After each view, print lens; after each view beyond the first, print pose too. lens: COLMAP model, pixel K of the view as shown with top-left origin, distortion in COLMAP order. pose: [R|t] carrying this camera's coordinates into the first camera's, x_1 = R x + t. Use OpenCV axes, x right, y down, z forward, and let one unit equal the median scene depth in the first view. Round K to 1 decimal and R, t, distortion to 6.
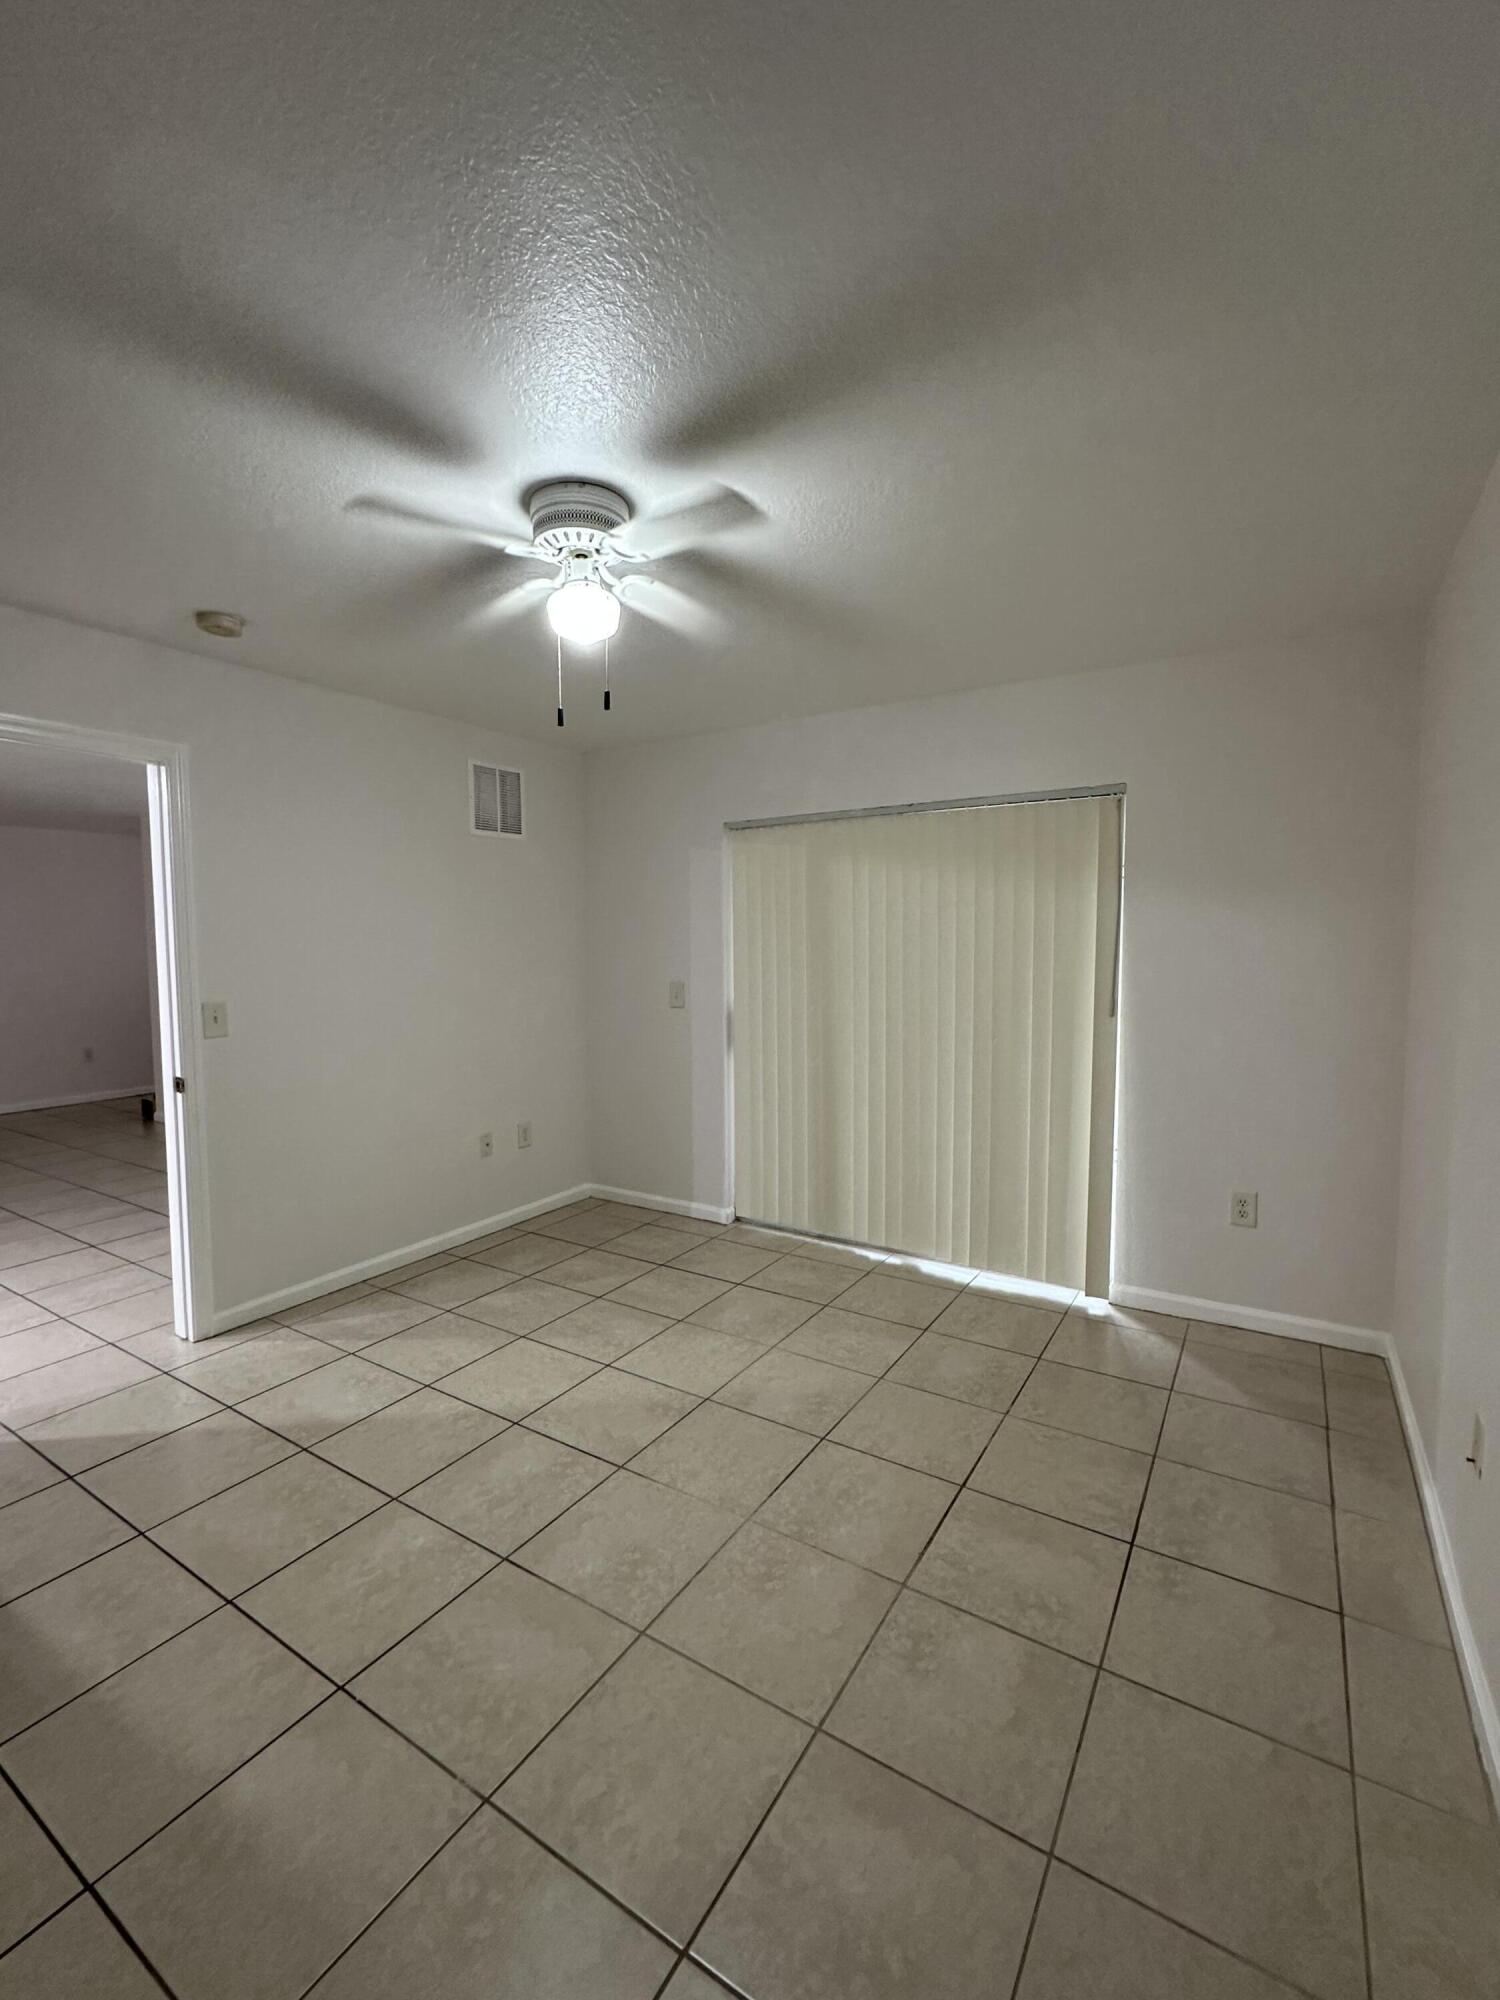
lens RADIAL K [[855.7, 0, 747.9], [0, 855.7, 1000.2], [0, 0, 1]] dist [-0.002801, 0.000257]
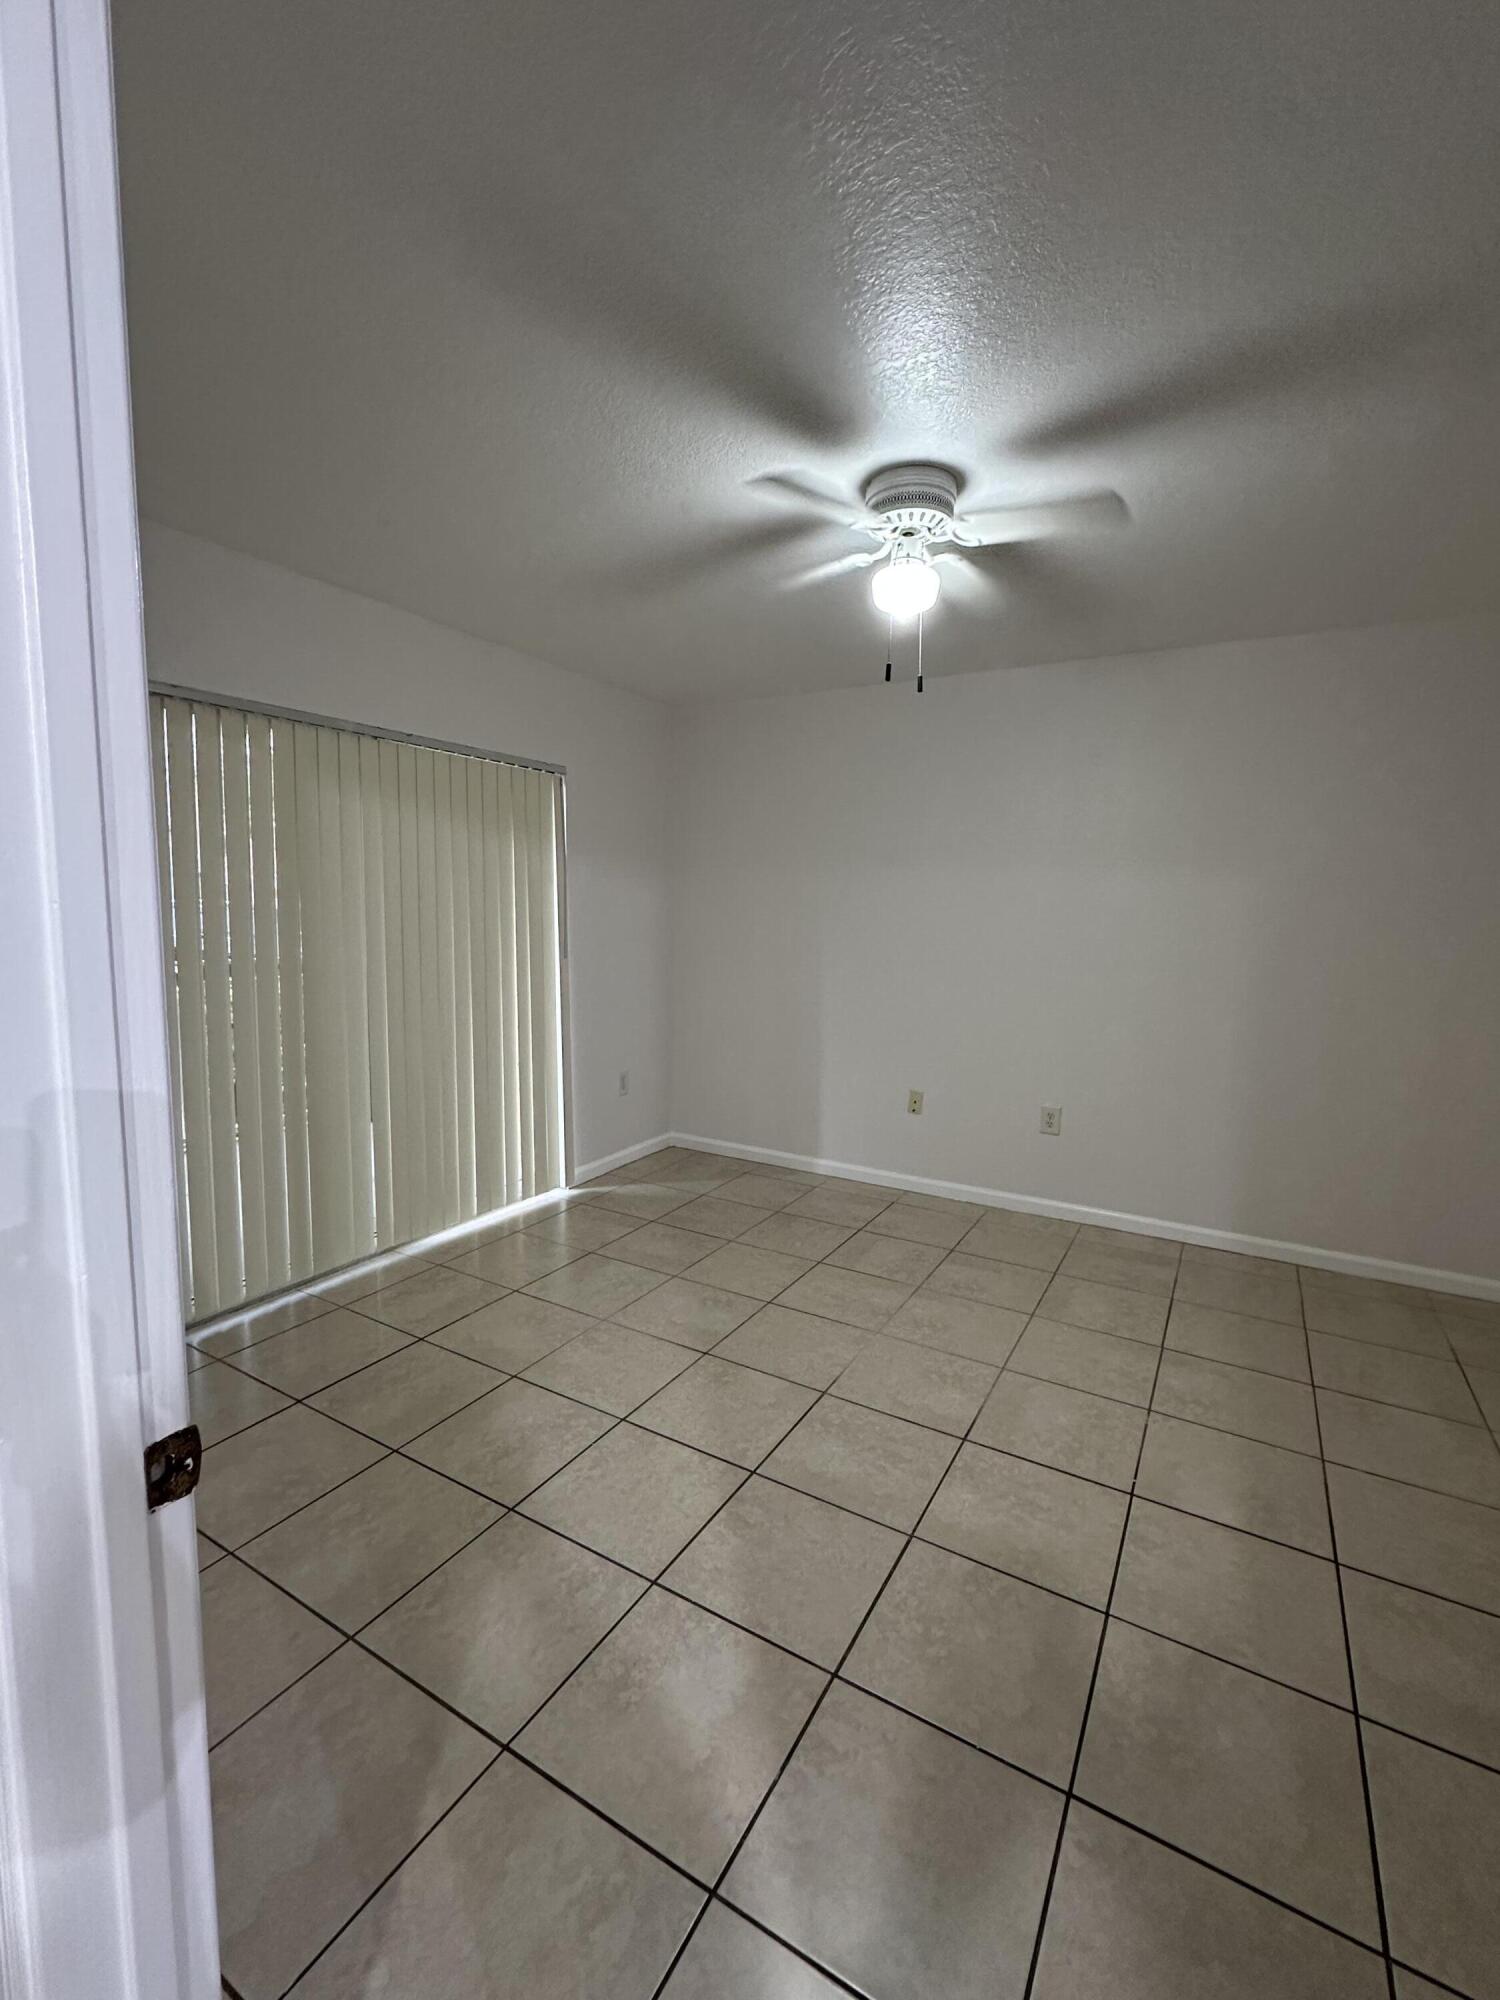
lens RADIAL K [[855.7, 0, 747.9], [0, 855.7, 1000.2], [0, 0, 1]] dist [-0.002801, 0.000257]
pose [[-0.033550, -0.104587, 0.993950, -1.062828], [0.048411, 0.993172, 0.106139, -0.049985], [-0.998264, 0.051679, -0.028258, 1.017622]]
